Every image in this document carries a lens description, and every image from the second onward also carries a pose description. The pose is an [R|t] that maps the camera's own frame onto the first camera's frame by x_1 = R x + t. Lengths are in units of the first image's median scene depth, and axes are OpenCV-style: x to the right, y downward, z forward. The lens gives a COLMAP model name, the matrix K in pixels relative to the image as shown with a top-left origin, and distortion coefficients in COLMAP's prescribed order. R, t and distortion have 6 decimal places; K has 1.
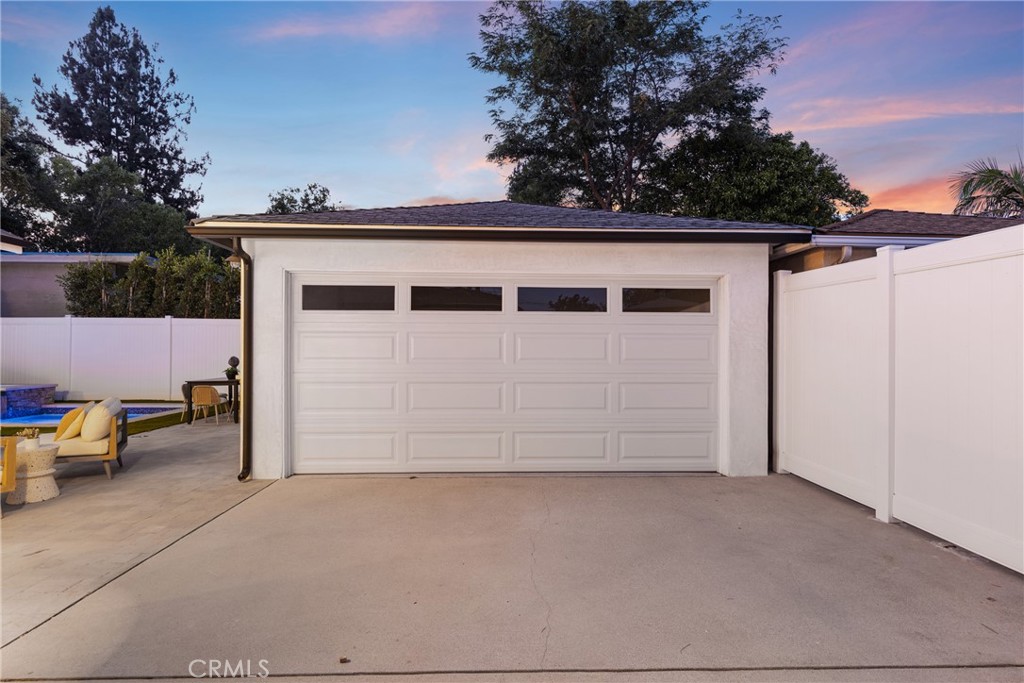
lens RADIAL K [[533.7, 0, 508.8], [0, 533.7, 345.1], [0, 0, 1]] dist [0.011850, 0.001110]
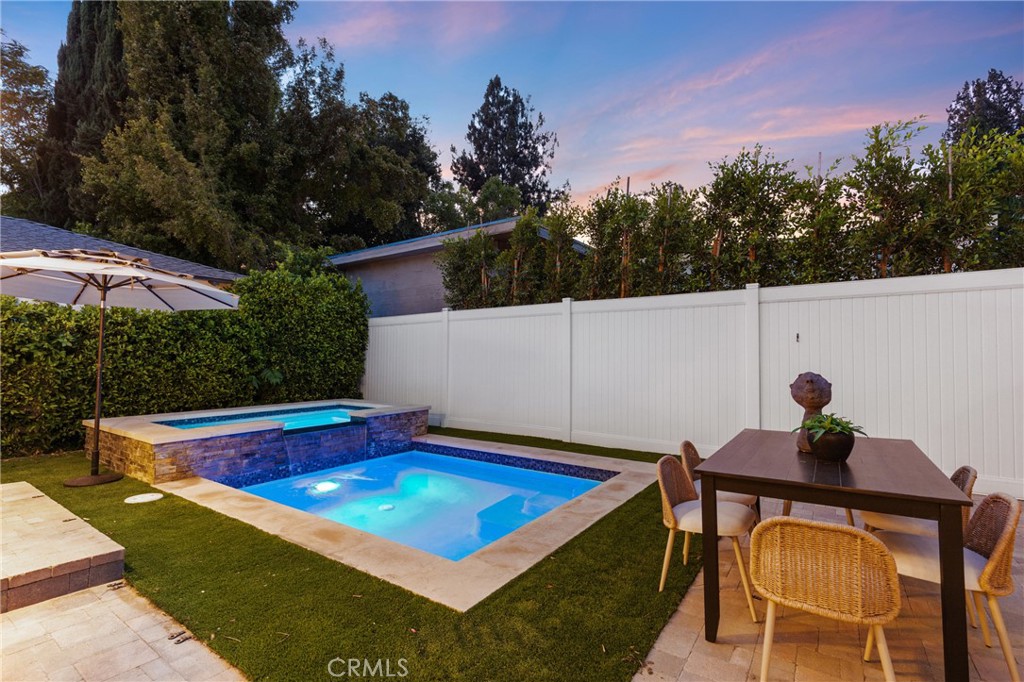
lens RADIAL K [[460.3, 0, 508.9], [0, 460.3, 344.1], [0, 0, 1]] dist [0.007169, -0.000610]
pose [[0.813236, -0.022252, -0.581509, -0.125803], [0.010370, 0.999664, -0.023750, 0.002552], [0.581842, 0.013284, 0.813193, 0.176183]]
